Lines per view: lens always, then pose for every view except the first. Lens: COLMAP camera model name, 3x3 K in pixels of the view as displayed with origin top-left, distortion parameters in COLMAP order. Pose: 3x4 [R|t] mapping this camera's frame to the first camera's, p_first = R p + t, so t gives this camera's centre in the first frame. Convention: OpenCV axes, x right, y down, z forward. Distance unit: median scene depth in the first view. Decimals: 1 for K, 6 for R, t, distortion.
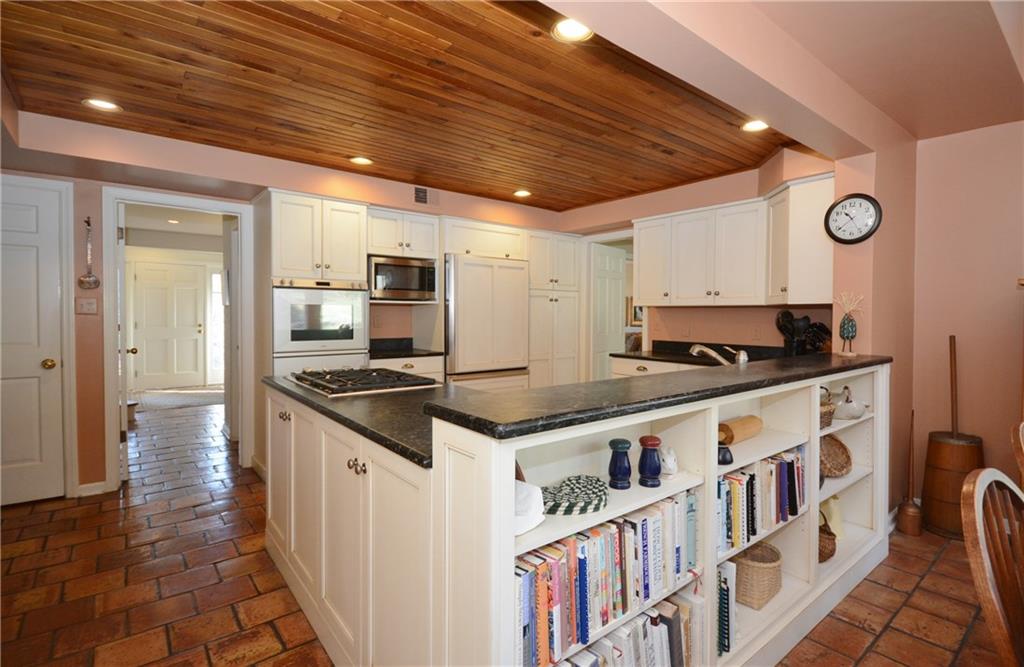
lens RADIAL K [[488.4, 0, 514.4], [0, 488.4, 318.6], [0, 0, 1]] dist [-0.002851, -0.001077]
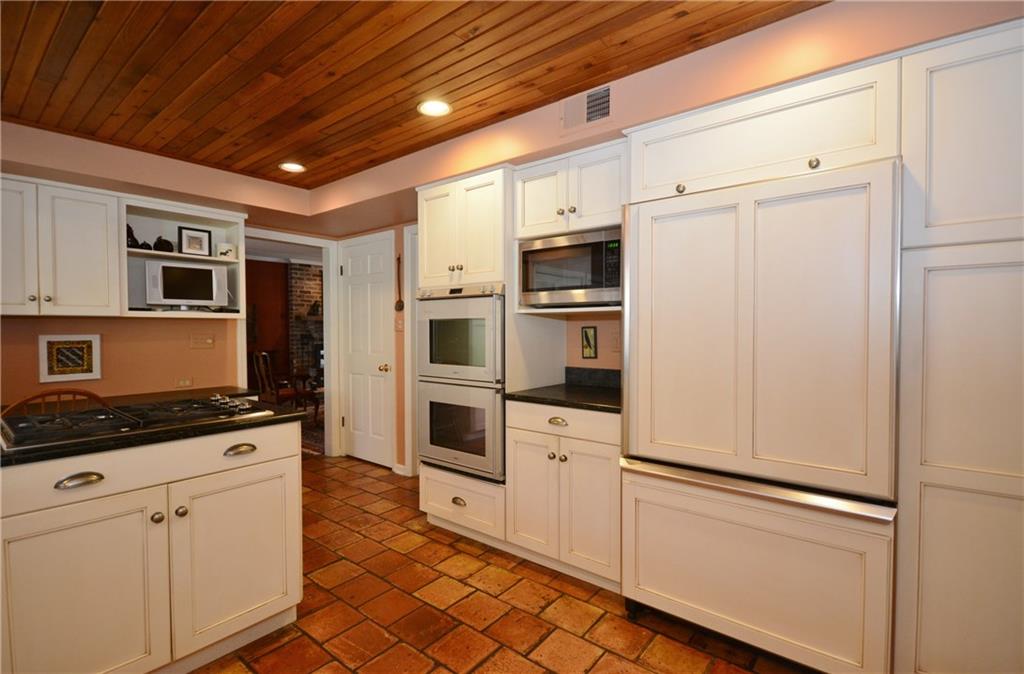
lens RADIAL K [[473.0, 0, 512.0], [0, 473.0, 337.0], [0, 0, 1]] dist [-0.000725, -0.000035]
pose [[0.215297, 0.012469, -0.976469, 0.354599], [-0.006072, 0.999916, 0.011429, -0.008334], [0.976530, 0.003469, 0.215355, 0.928872]]
